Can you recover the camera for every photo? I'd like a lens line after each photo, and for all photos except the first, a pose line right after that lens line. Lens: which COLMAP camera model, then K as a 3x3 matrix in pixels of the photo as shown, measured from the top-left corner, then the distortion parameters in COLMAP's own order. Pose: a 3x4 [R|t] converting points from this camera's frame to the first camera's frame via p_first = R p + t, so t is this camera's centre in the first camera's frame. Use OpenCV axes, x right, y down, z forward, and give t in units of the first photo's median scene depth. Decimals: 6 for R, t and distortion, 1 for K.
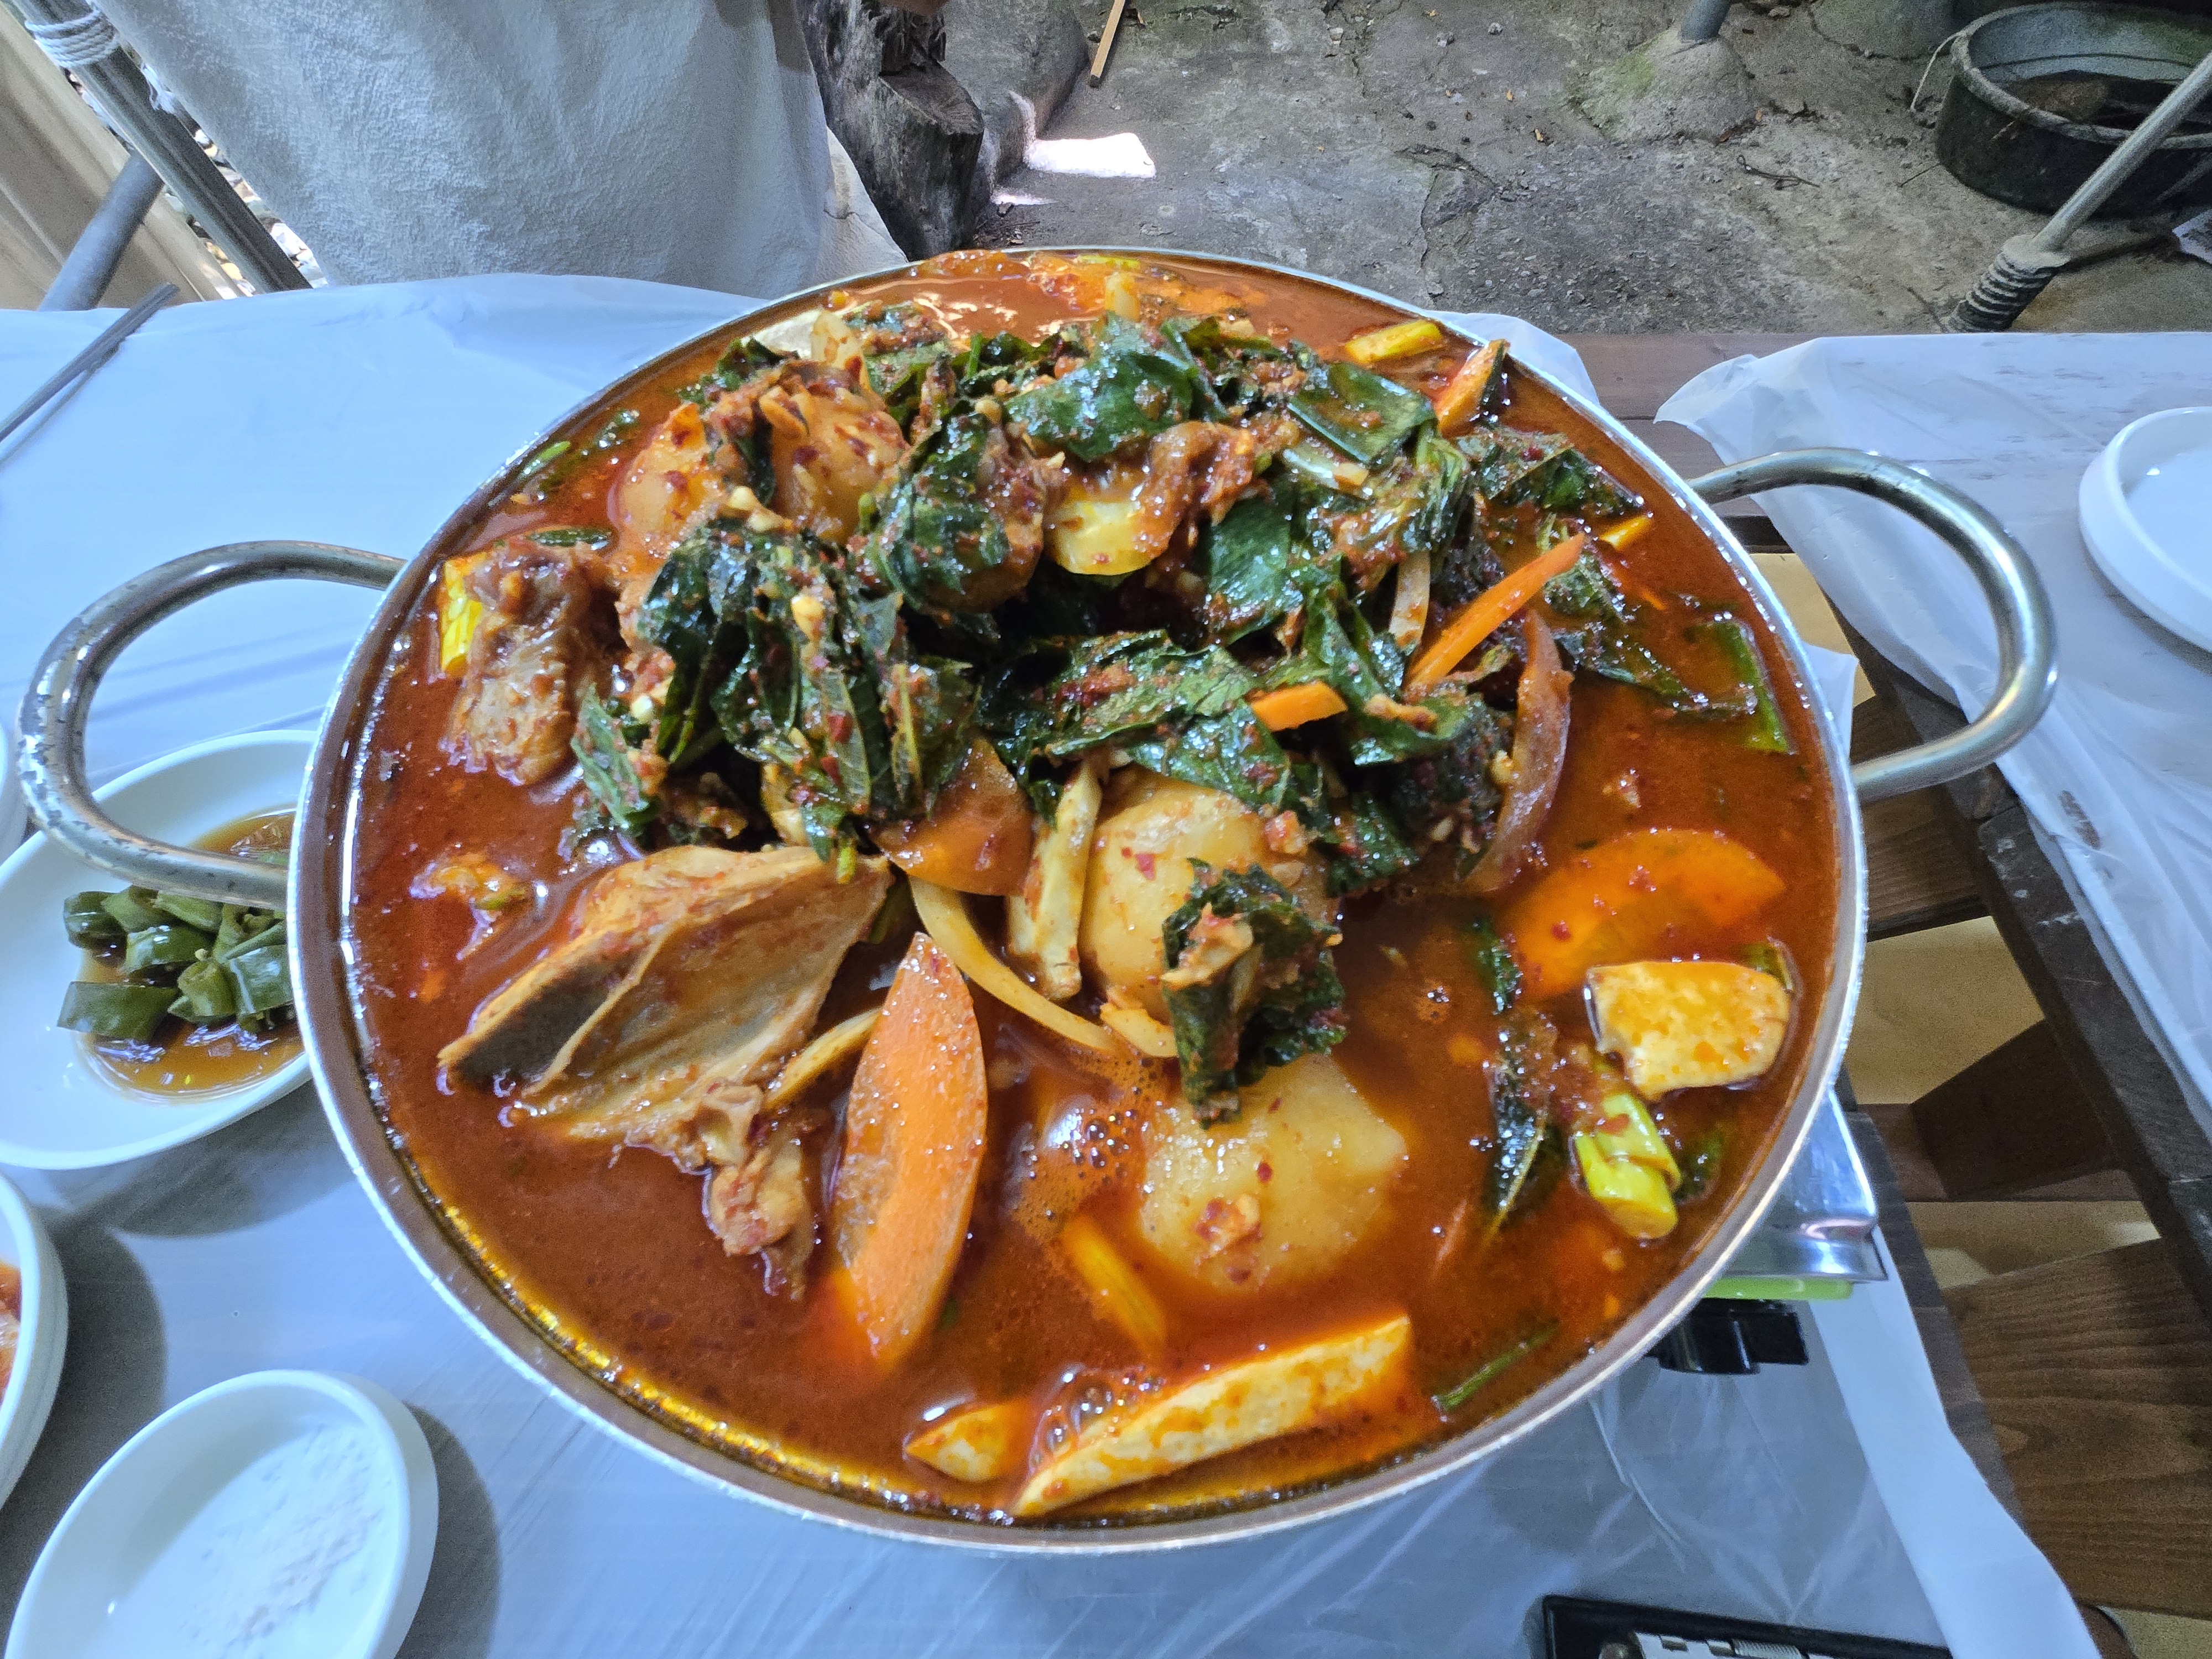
lens RADIAL K [[888.2, 0, 1106.3], [0, 888.2, 831.5], [0, 0, 1]] dist [-0.010098, -0.000259]
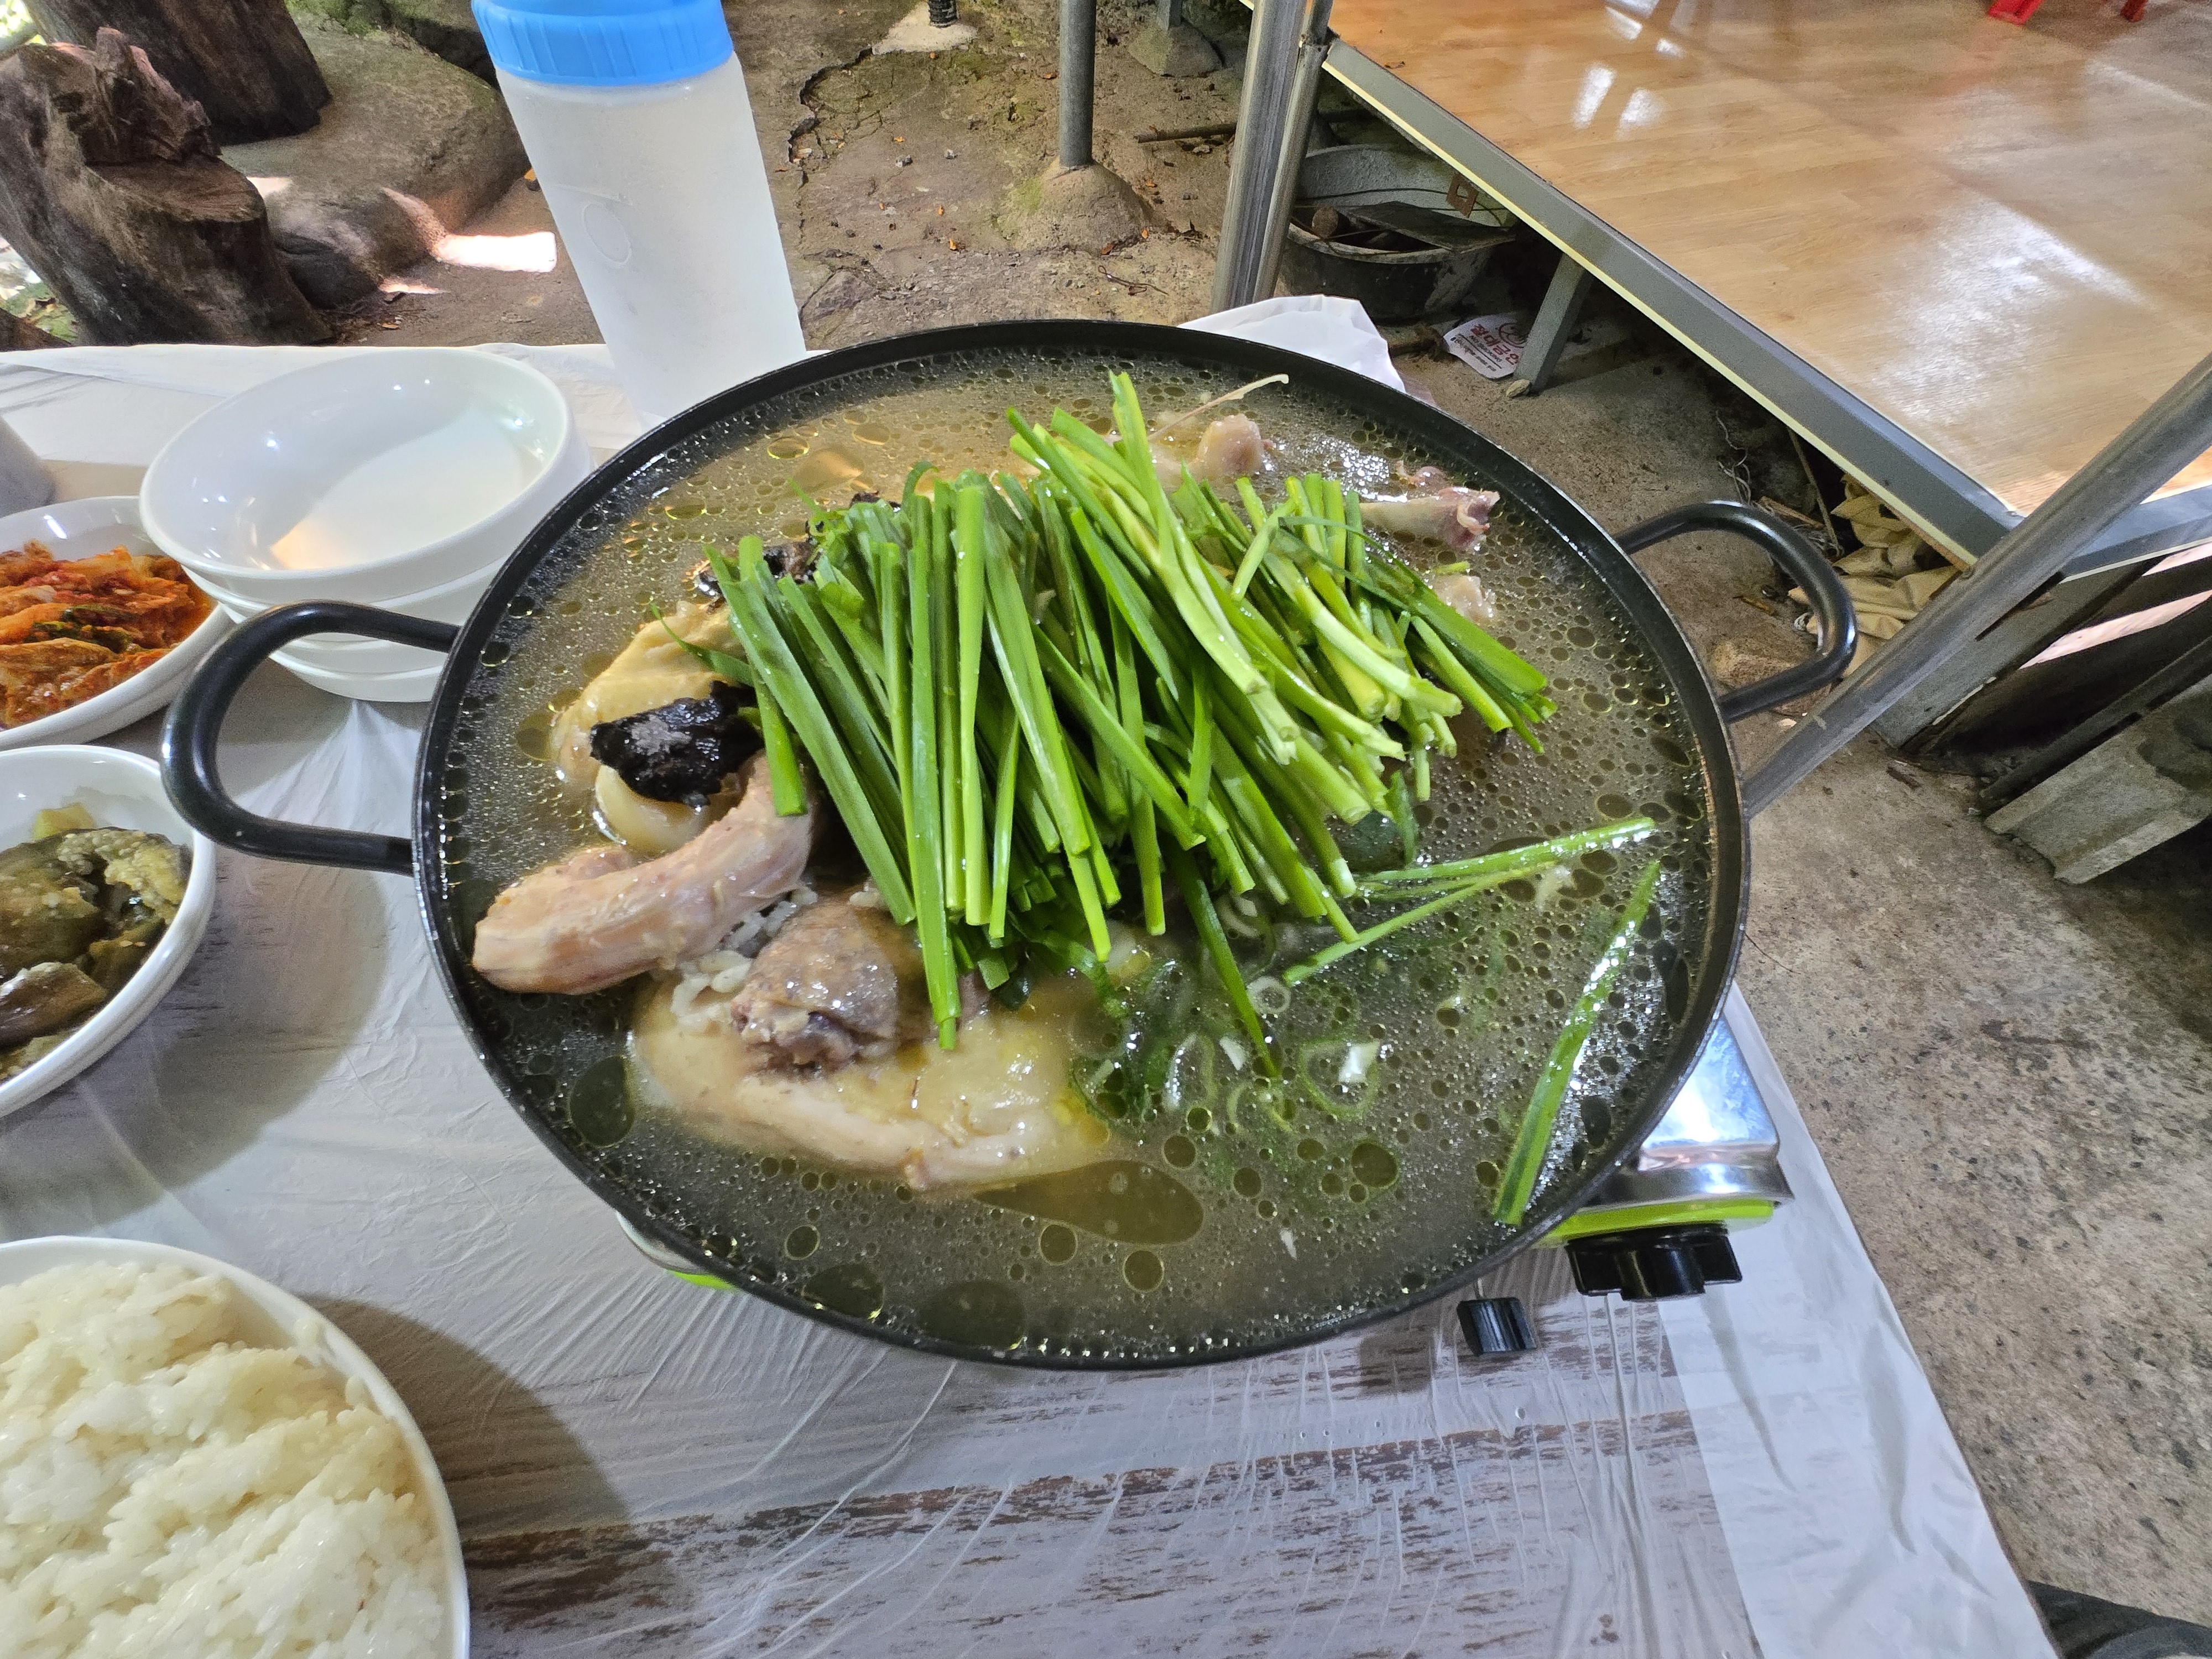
lens RADIAL K [[888.2, 0, 1106.5], [0, 888.2, 827.0], [0, 0, 1]] dist [-0.010098, -0.000259]
pose [[0.995216, -0.023811, 0.094757, 0.591214], [0.032518, 0.995280, -0.091433, 0.030052], [-0.092133, 0.094077, 0.991293, -0.031201]]
